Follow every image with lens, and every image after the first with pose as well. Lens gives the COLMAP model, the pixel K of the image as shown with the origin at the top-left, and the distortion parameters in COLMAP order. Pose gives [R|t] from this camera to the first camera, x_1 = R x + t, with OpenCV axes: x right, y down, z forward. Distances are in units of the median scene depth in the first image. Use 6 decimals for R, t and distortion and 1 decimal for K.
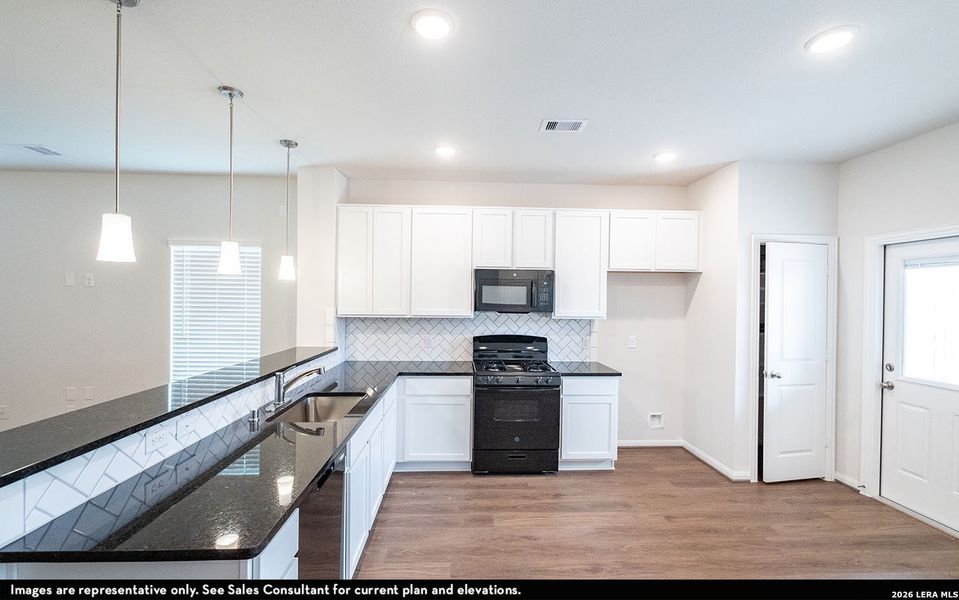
lens RADIAL K [[399.7, 0, 483.9], [0, 399.7, 304.8], [0, 0, 1]] dist [-0.011873, 0.000205]
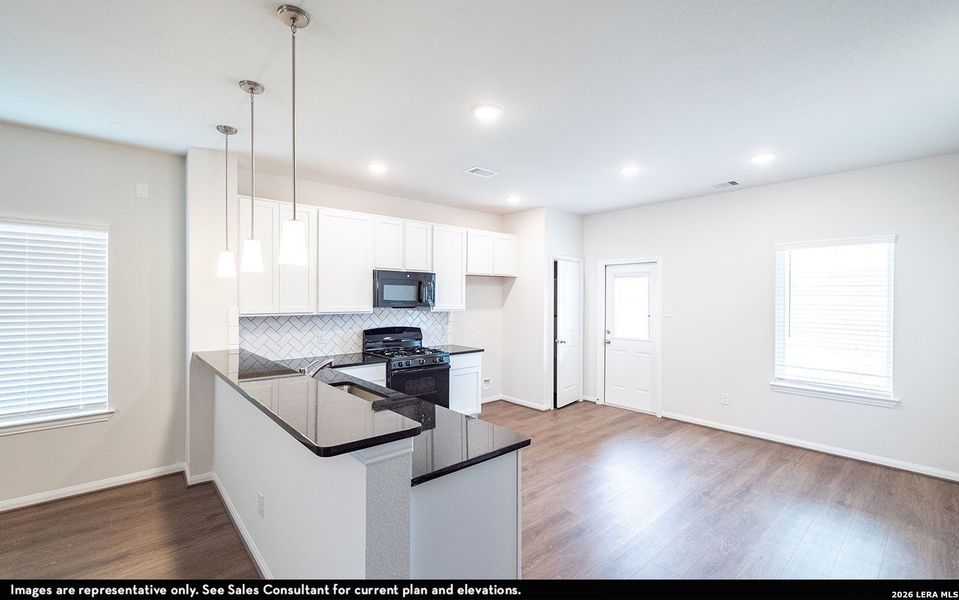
lens RADIAL K [[399.7, 0, 475.3], [0, 399.7, 306.1], [0, 0, 1]] dist [-0.011873, 0.000205]
pose [[0.786634, -0.022592, 0.617006, -0.510396], [0.014104, 0.999727, 0.018625, -0.003889], [-0.617258, -0.005949, 0.786738, -0.068304]]
